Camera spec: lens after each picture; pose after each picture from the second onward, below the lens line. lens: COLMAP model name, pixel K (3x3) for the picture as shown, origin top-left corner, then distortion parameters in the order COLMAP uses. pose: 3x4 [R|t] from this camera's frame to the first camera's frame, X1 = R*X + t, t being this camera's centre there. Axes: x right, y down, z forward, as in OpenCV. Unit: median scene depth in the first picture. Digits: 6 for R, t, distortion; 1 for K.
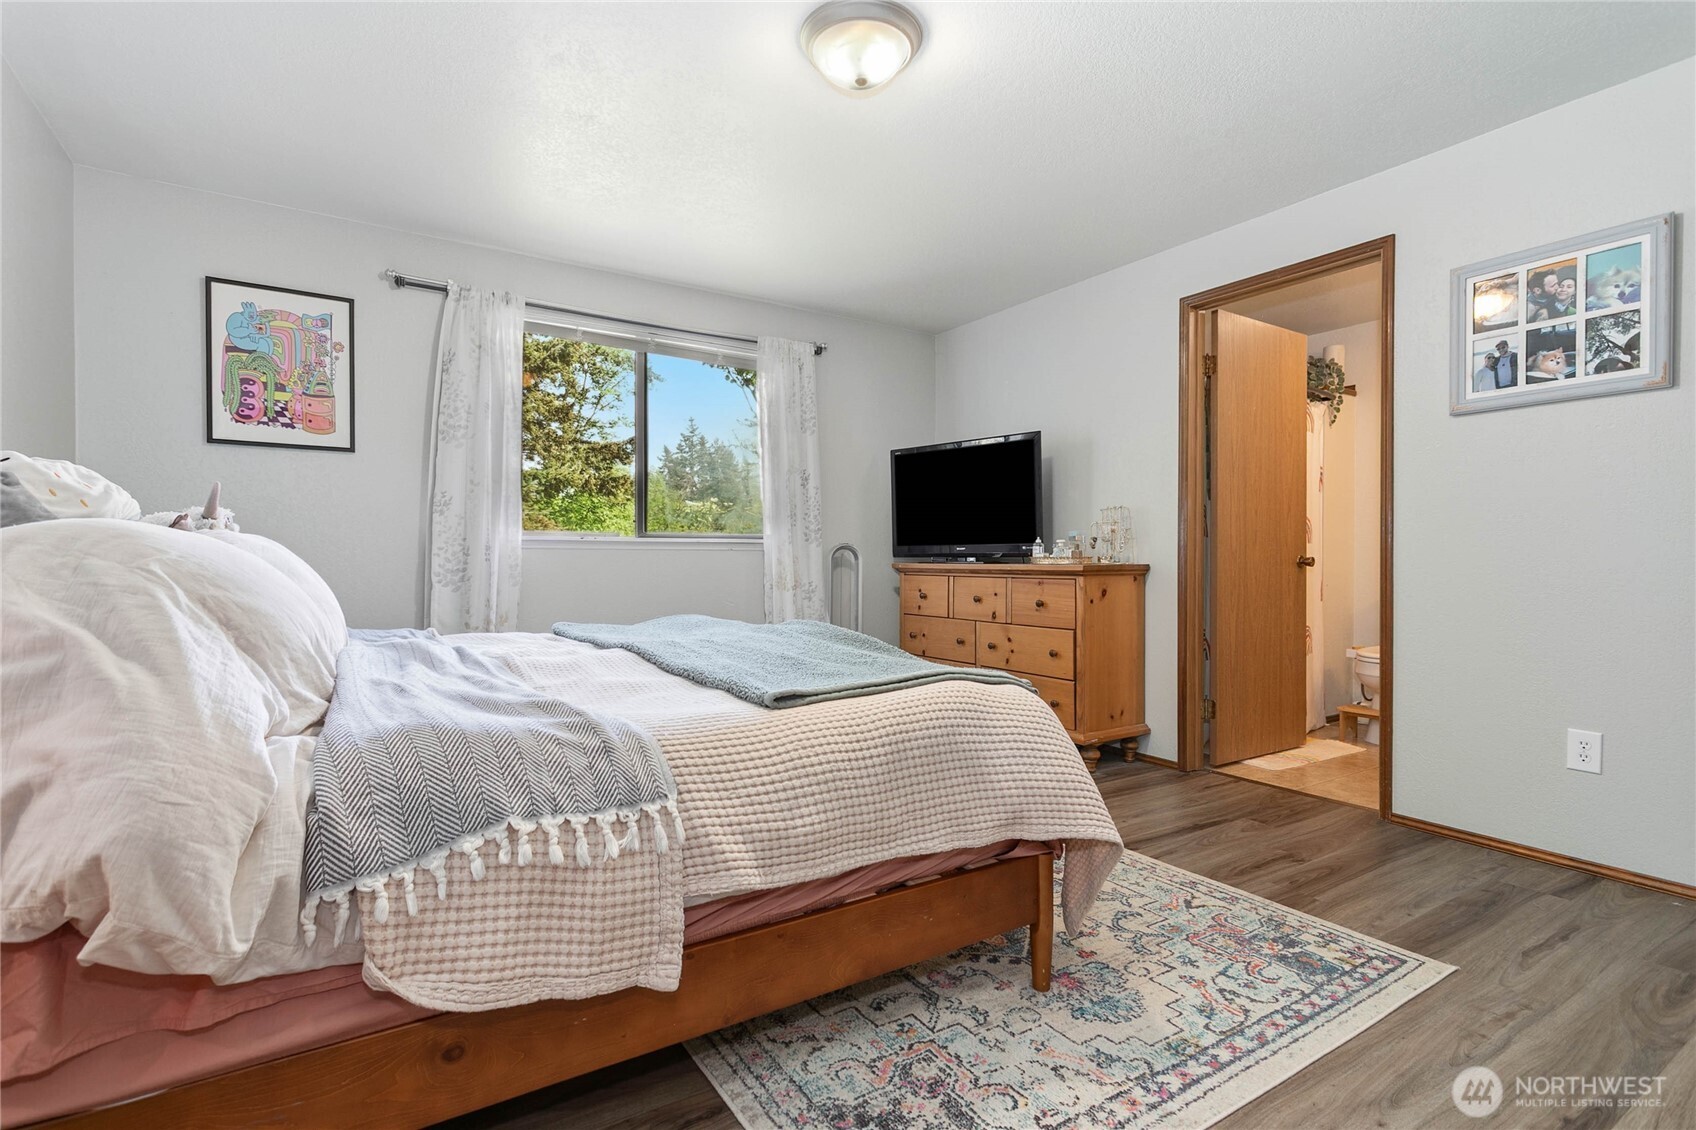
lens RADIAL K [[807.1, 0, 850.6], [0, 807.1, 554.0], [0, 0, 1]] dist [-0.001250, -0.000312]
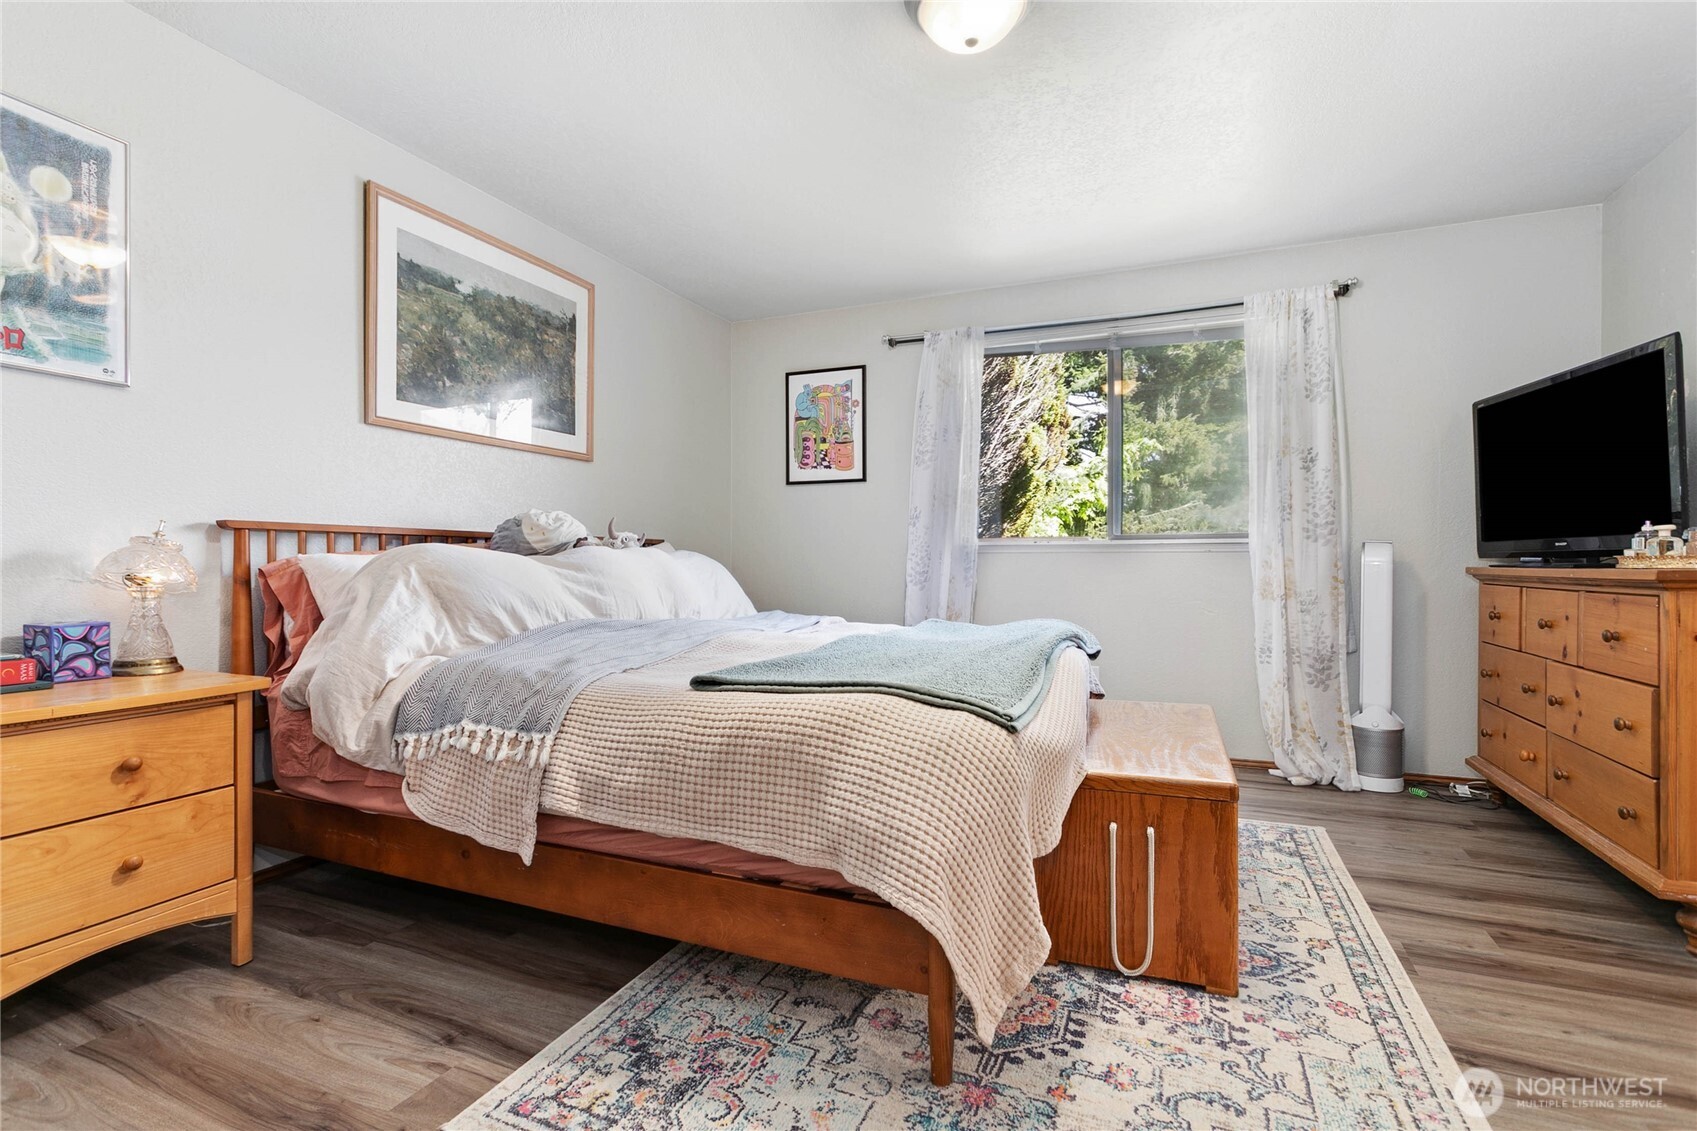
lens RADIAL K [[806.5, 0, 846.6], [0, 806.5, 560.7], [0, 0, 1]] dist [-0.002049, -0.000486]
pose [[0.554051, -0.004569, -0.832470, 0.952304], [0.007469, 0.999972, -0.000518, 0.006650], [0.832449, -0.005930, 0.554070, 0.510508]]
